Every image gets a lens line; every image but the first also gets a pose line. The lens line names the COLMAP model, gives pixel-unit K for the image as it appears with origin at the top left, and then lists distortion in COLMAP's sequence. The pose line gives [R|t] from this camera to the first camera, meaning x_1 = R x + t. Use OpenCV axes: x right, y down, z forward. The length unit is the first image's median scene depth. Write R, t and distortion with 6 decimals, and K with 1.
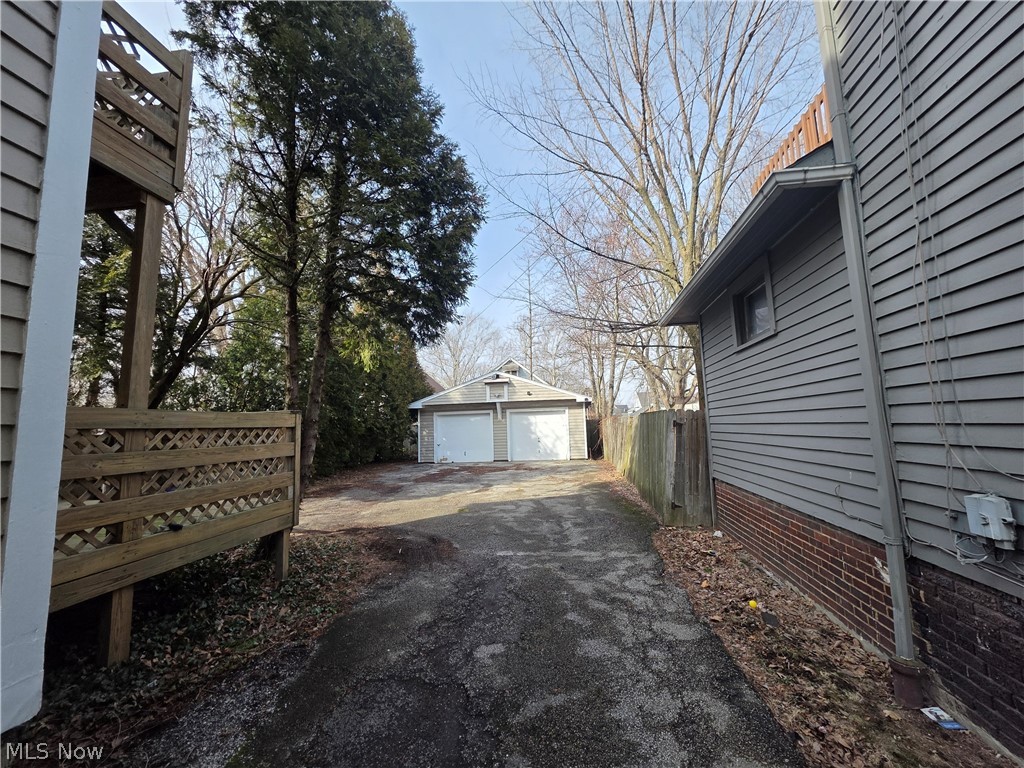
lens RADIAL K [[411.6, 0, 510.8], [0, 411.6, 385.4], [0, 0, 1]] dist [0.000878, 0.000084]
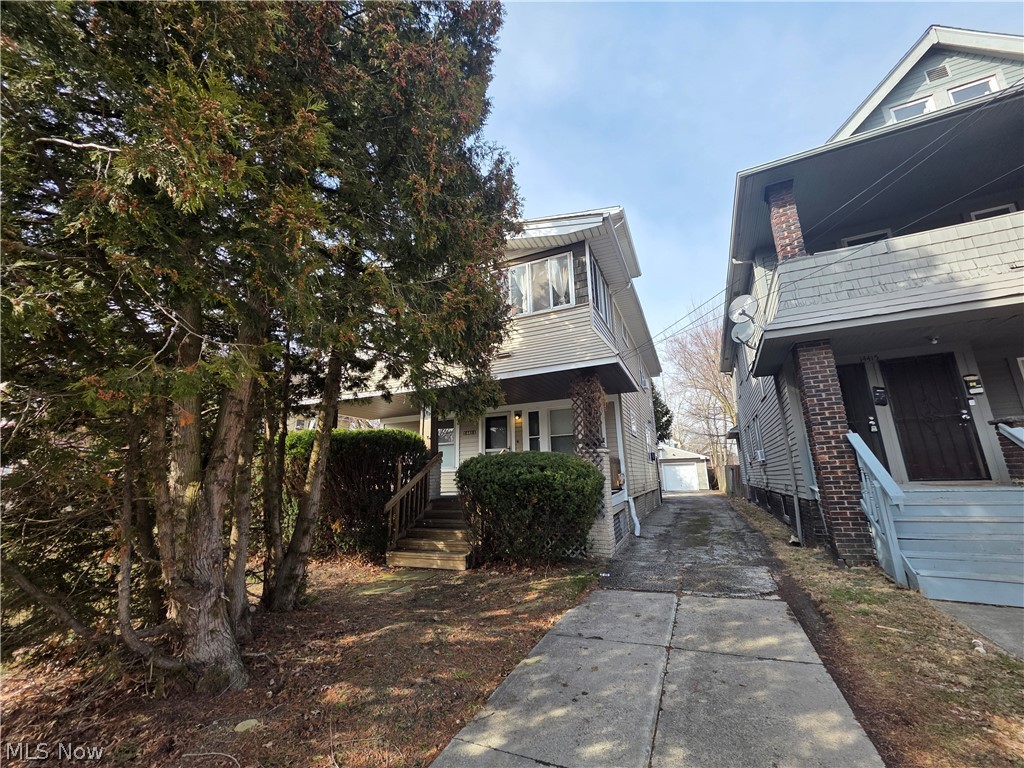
lens RADIAL K [[409.2, 0, 512.6], [0, 409.2, 393.7], [0, 0, 1]] dist [0.000442, -0.000009]
pose [[0.964255, -0.050120, -0.260194, -0.169724], [0.022946, 0.994054, -0.106444, -0.078567], [0.263982, 0.096669, 0.959671, -1.067615]]
